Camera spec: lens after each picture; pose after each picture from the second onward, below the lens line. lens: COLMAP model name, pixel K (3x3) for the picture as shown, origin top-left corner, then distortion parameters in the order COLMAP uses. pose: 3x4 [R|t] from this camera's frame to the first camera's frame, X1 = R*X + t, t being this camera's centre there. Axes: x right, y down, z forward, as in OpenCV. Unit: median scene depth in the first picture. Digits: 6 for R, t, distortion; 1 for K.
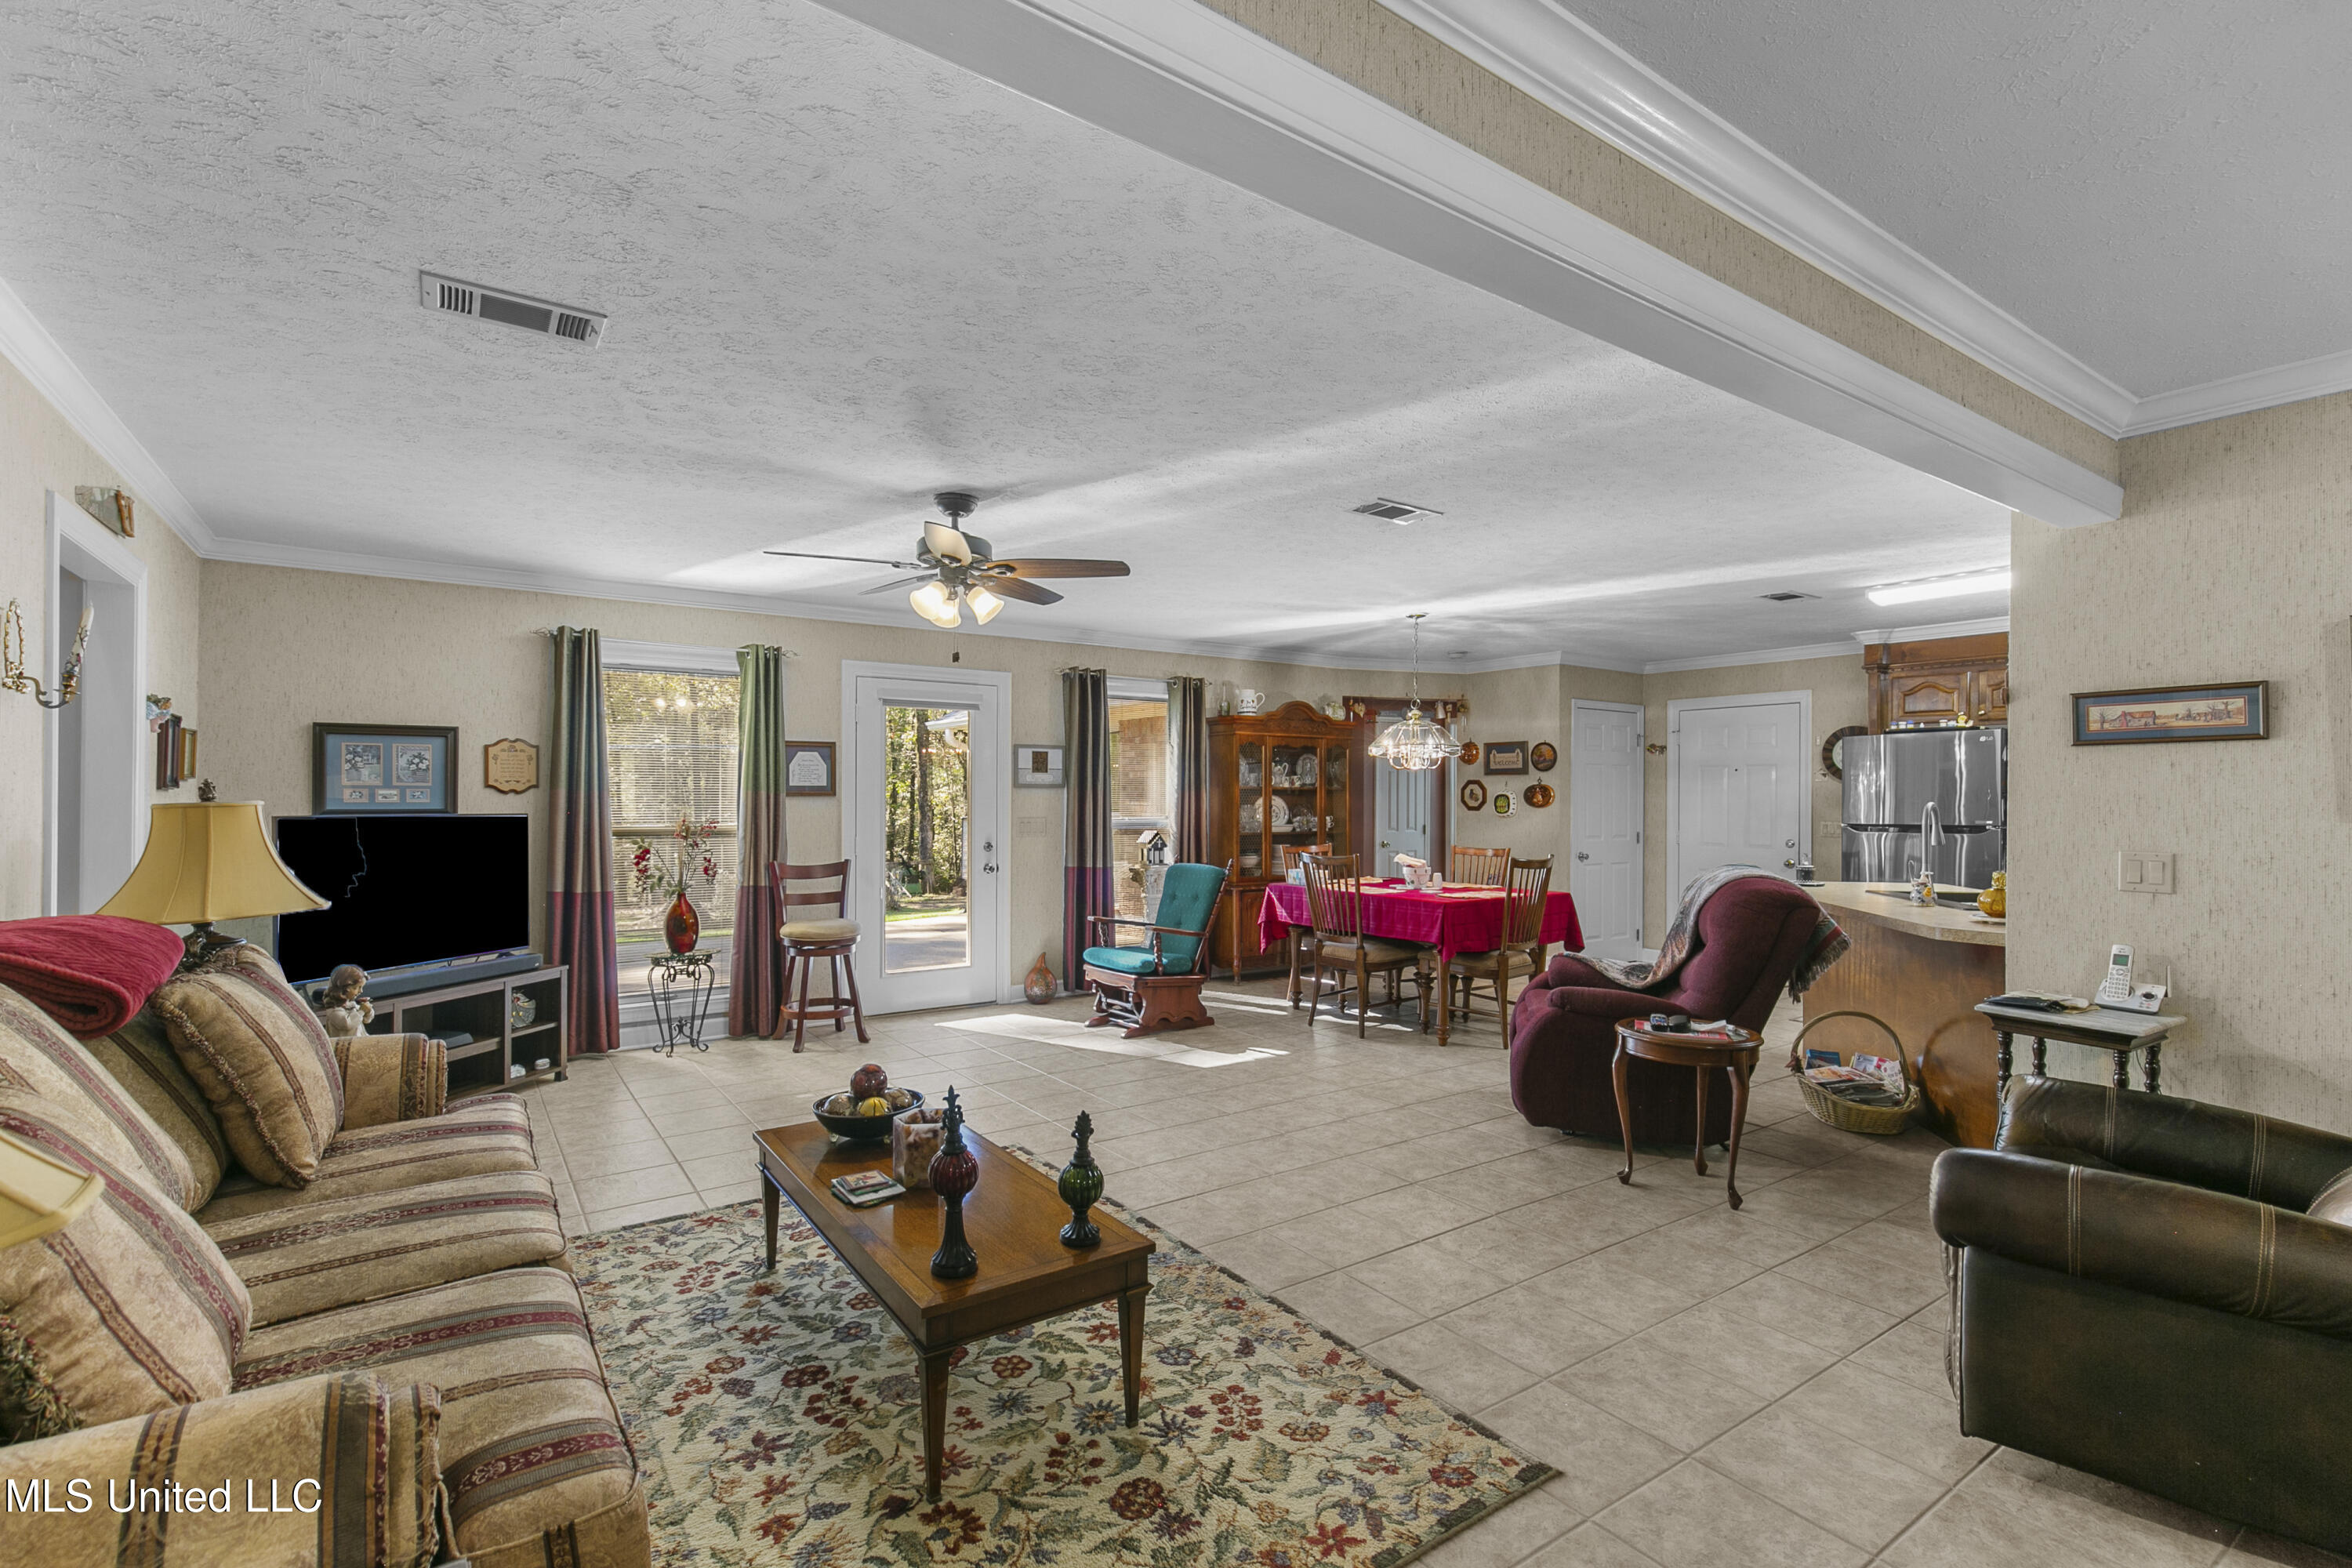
lens RADIAL K [[1064.6, 0, 1173.4], [0, 1064.6, 793.5], [0, 0, 1]] dist [0.011051, -0.003308]
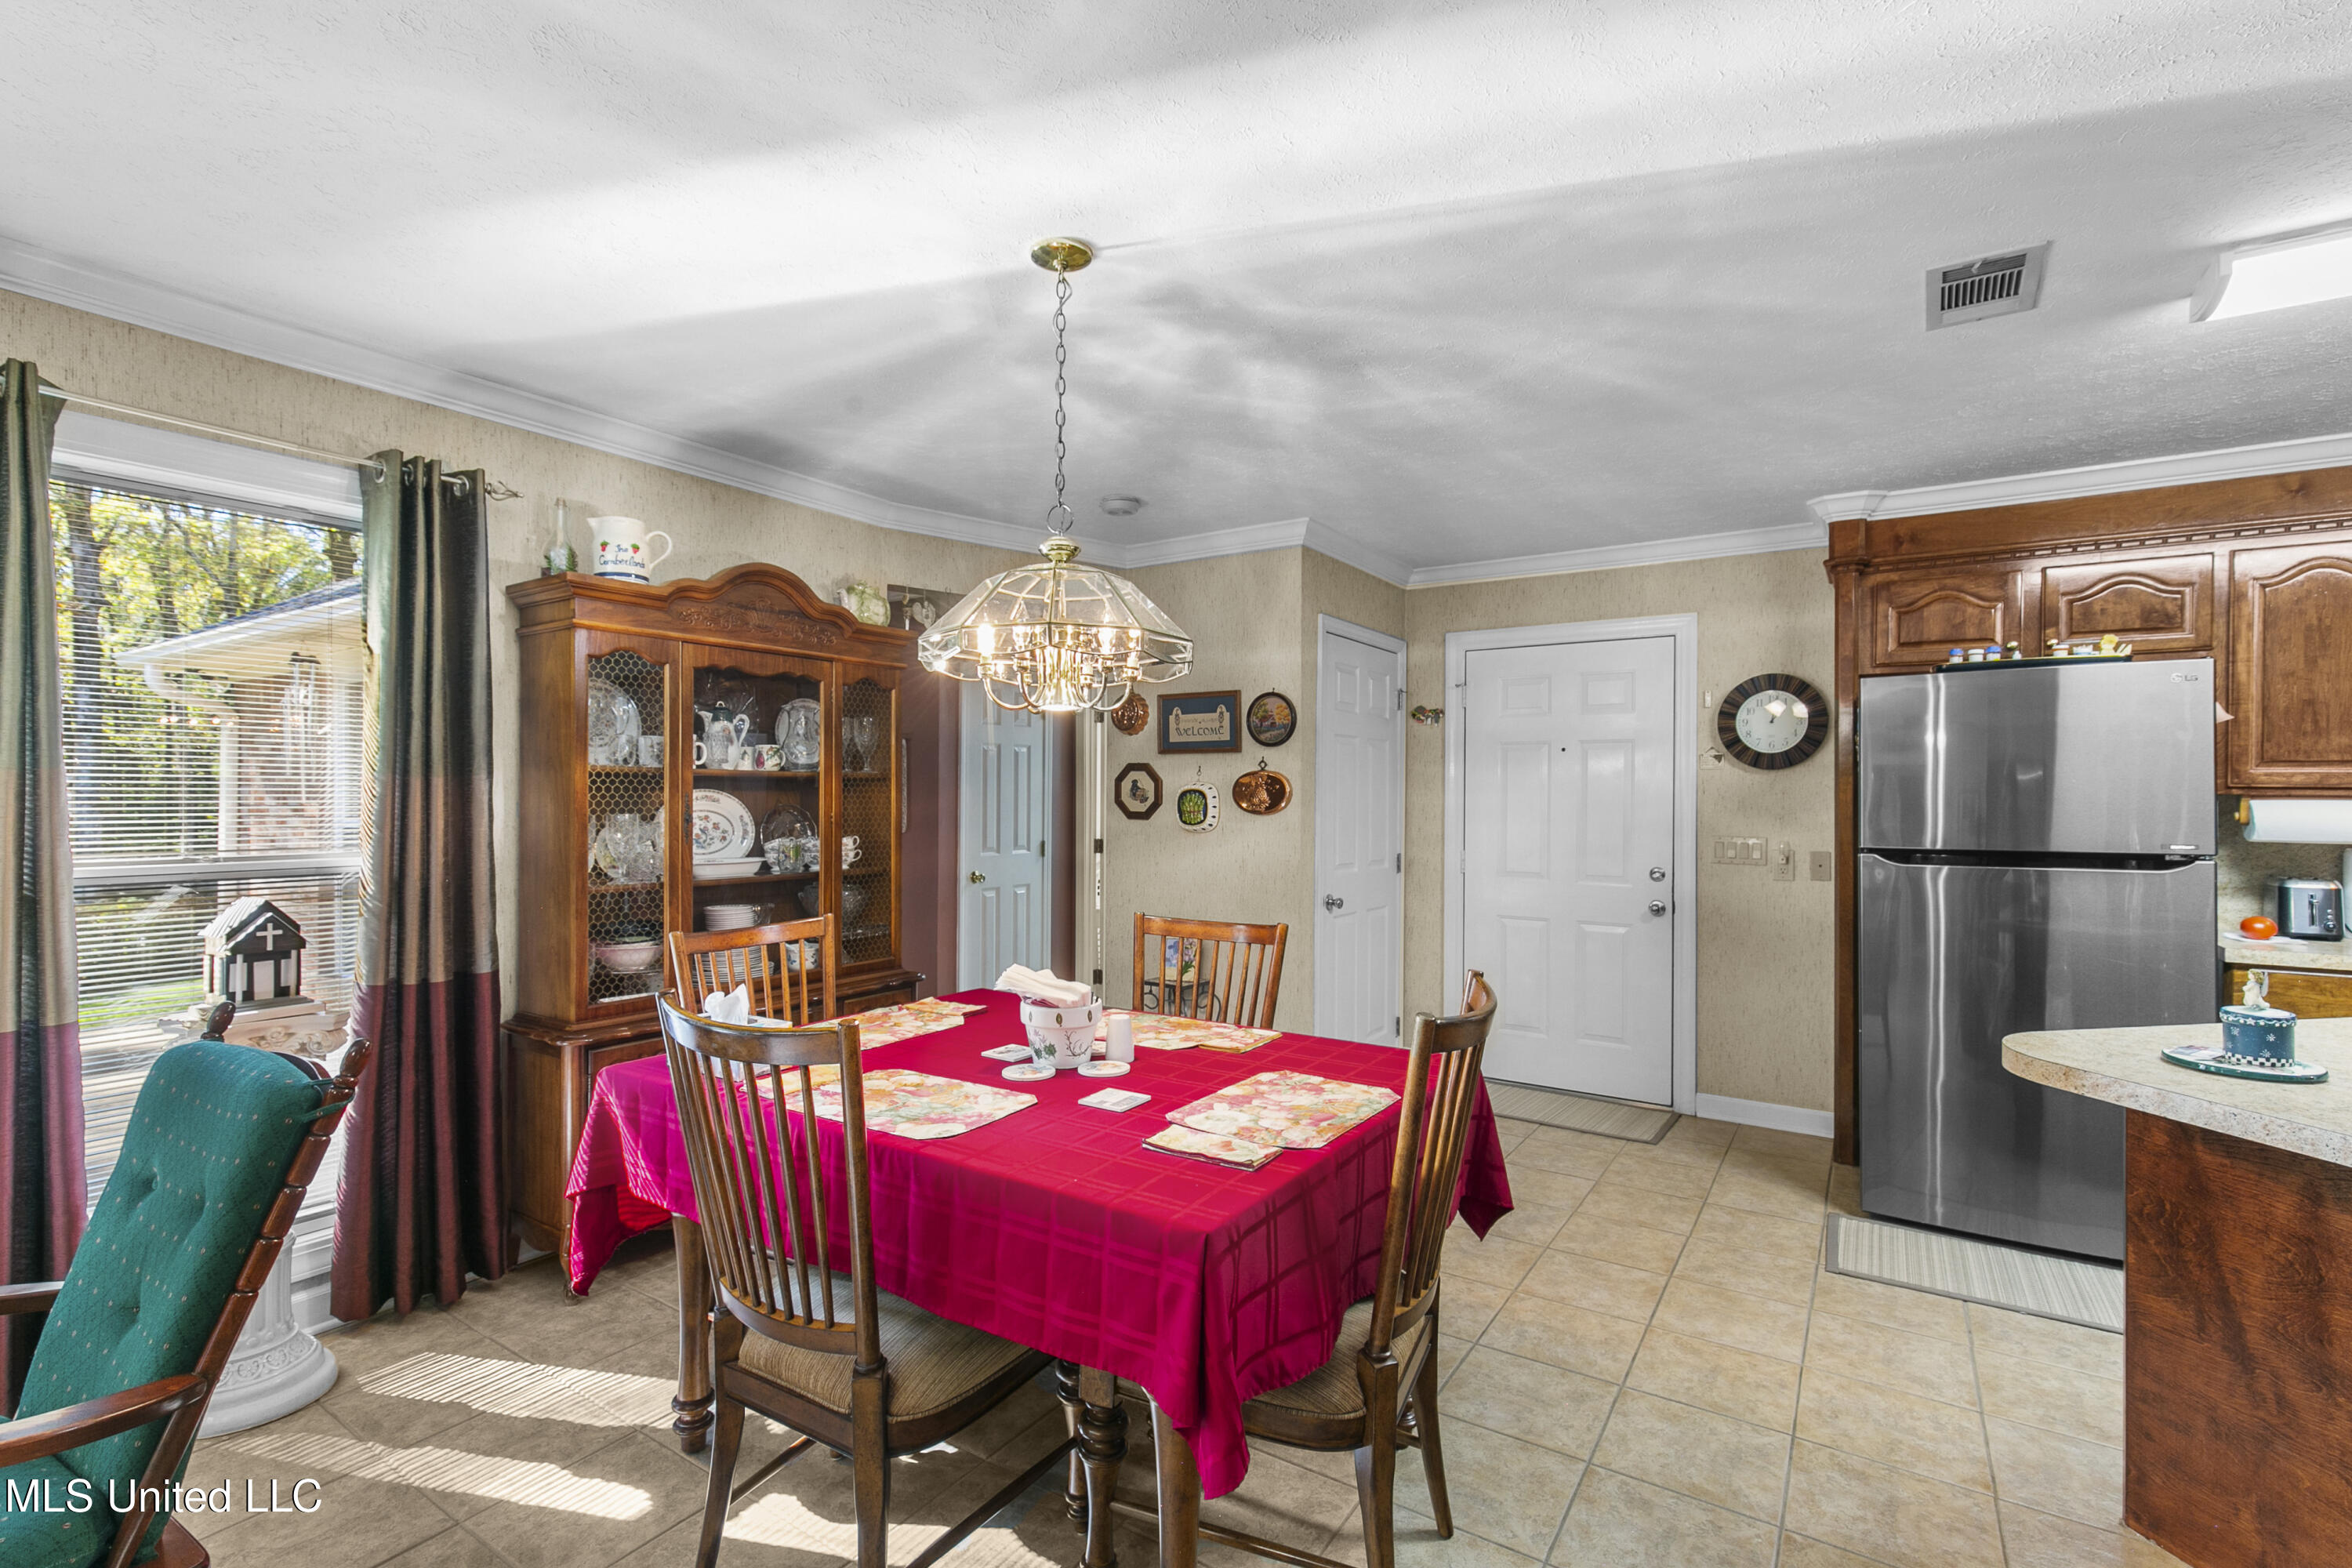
lens RADIAL K [[1064.6, 0, 1163.7], [0, 1064.6, 793.9], [0, 0, 1]] dist [0.011051, -0.003308]
pose [[0.934056, 0.002082, 0.357120, 0.145196], [-0.003567, 0.999988, 0.003501, 0.001641], [-0.357109, -0.004544, 0.934052, 0.709766]]
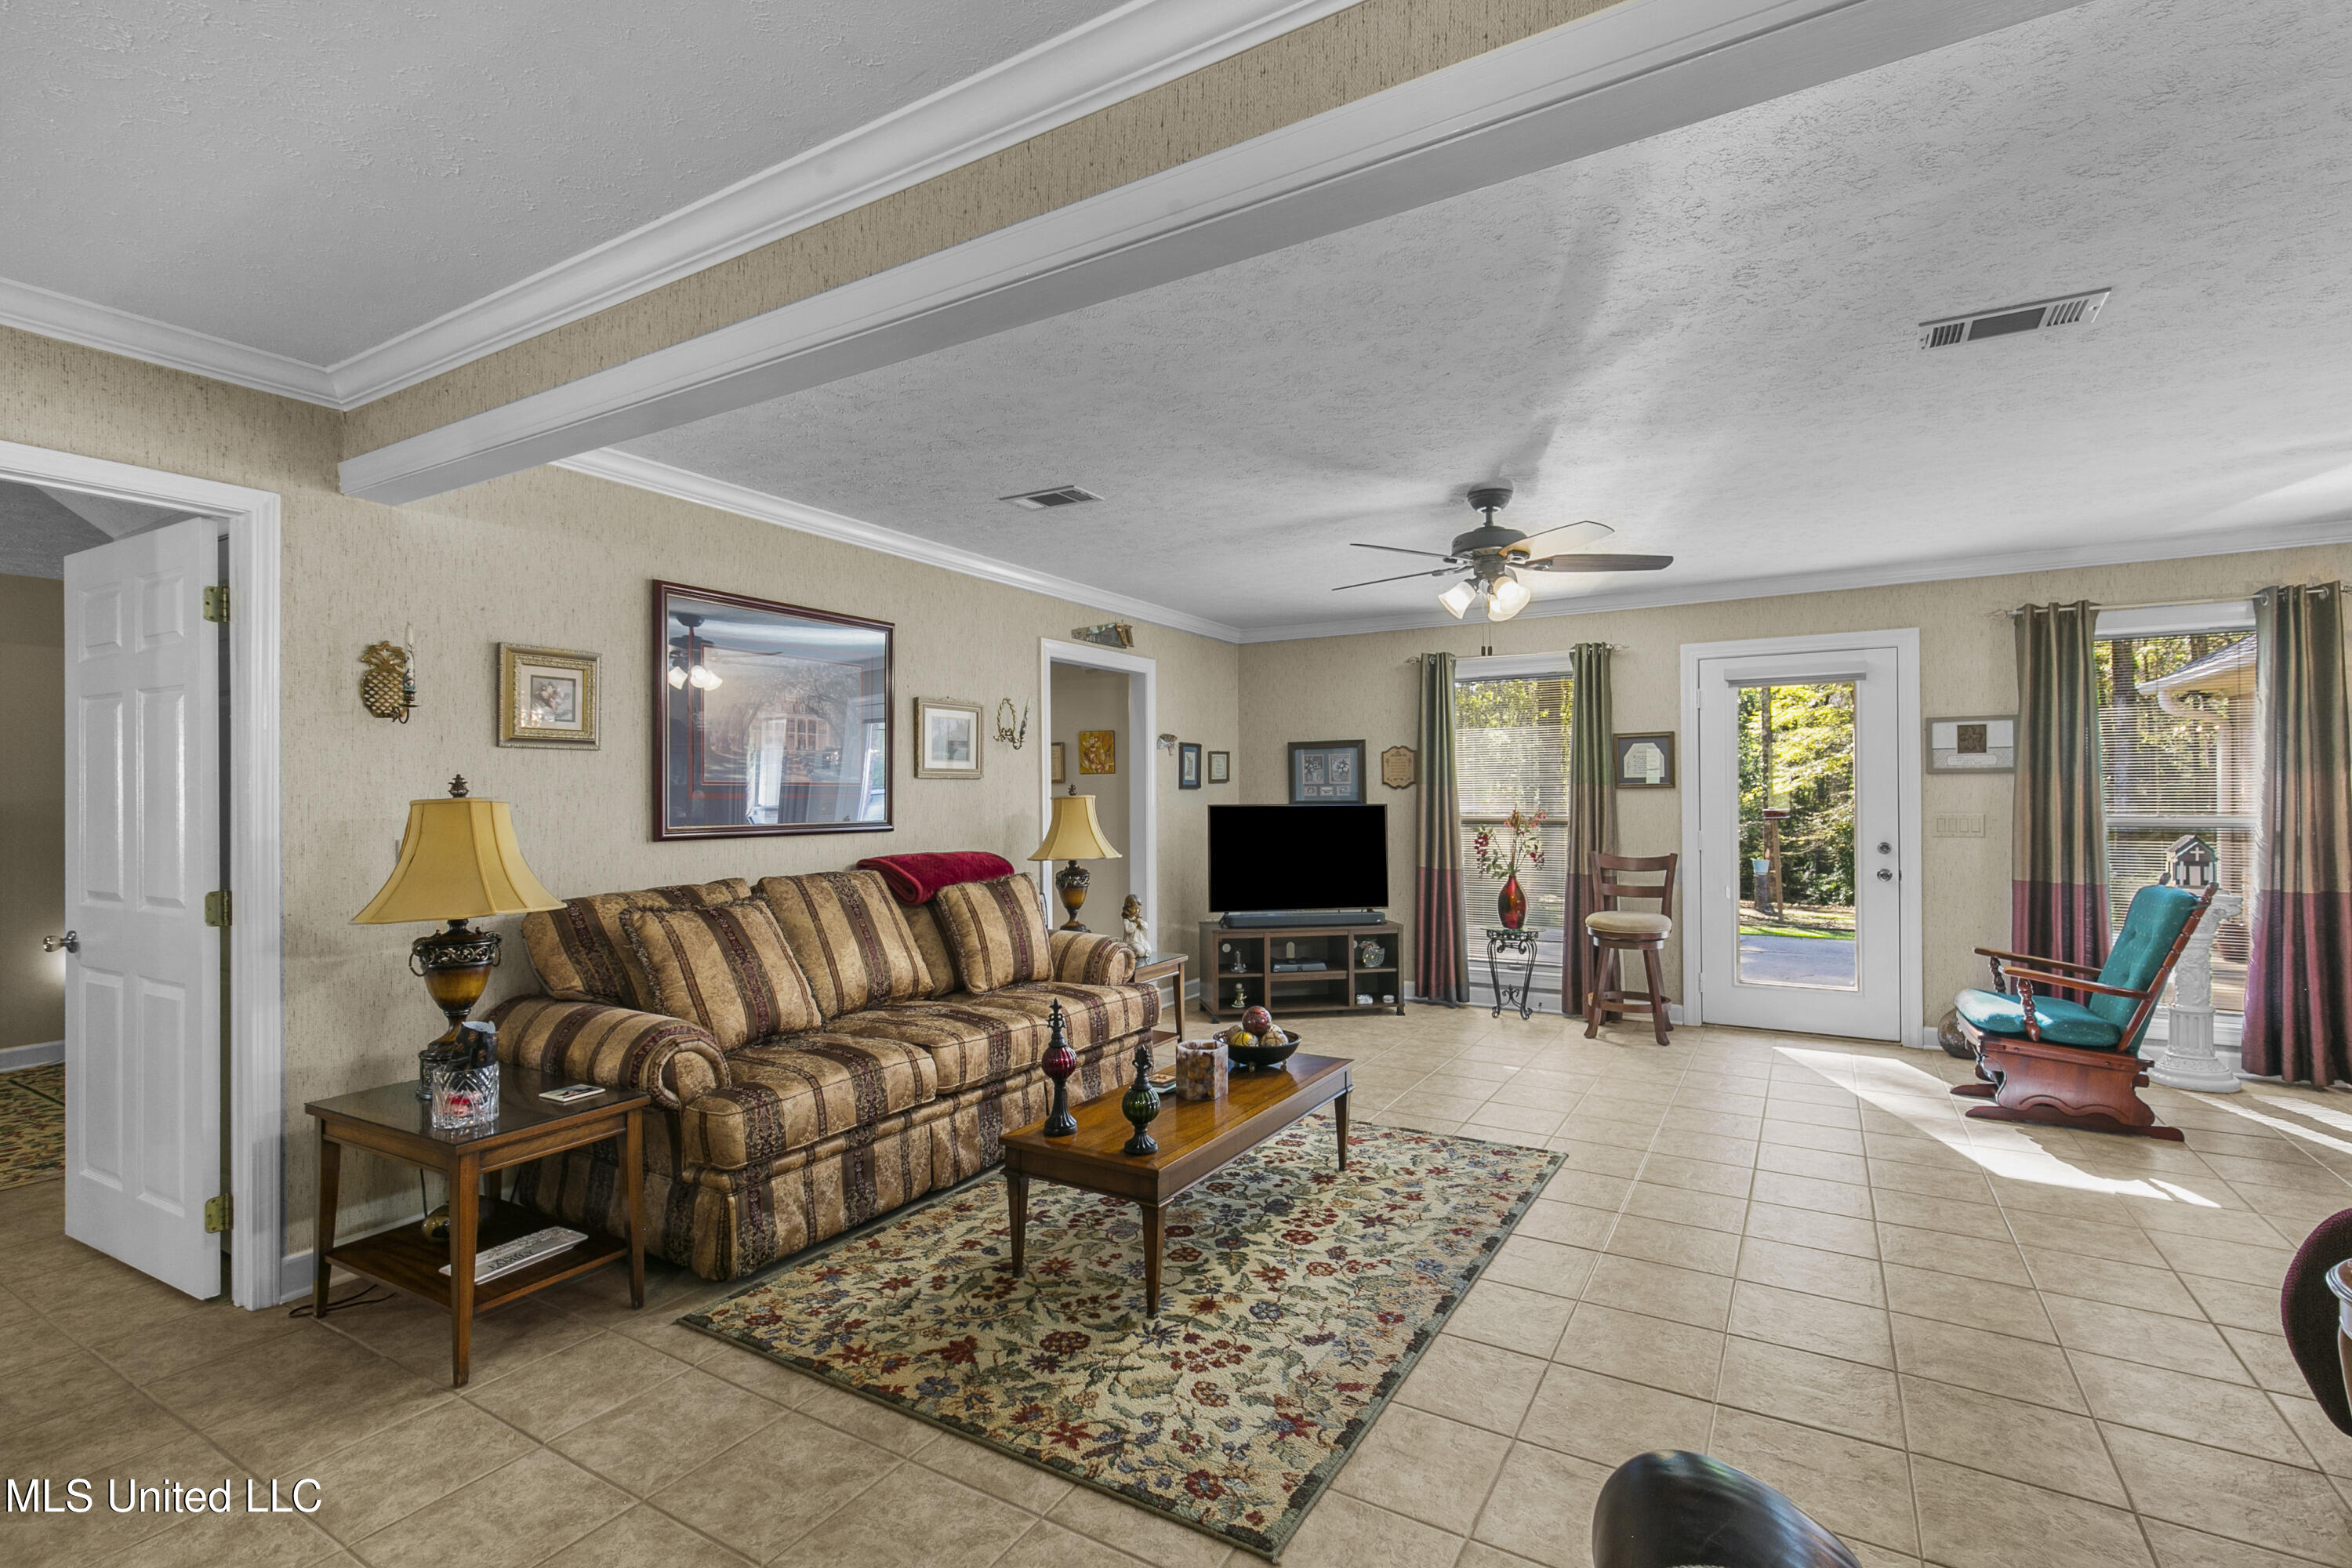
lens RADIAL K [[1064.6, 0, 1172.3], [0, 1064.6, 796.0], [0, 0, 1]] dist [0.011051, -0.003308]
pose [[0.408224, -0.004339, -0.912872, 0.385348], [0.012147, 0.999926, 0.000679, 0.004031], [0.912801, -0.011366, 0.408246, 0.198171]]
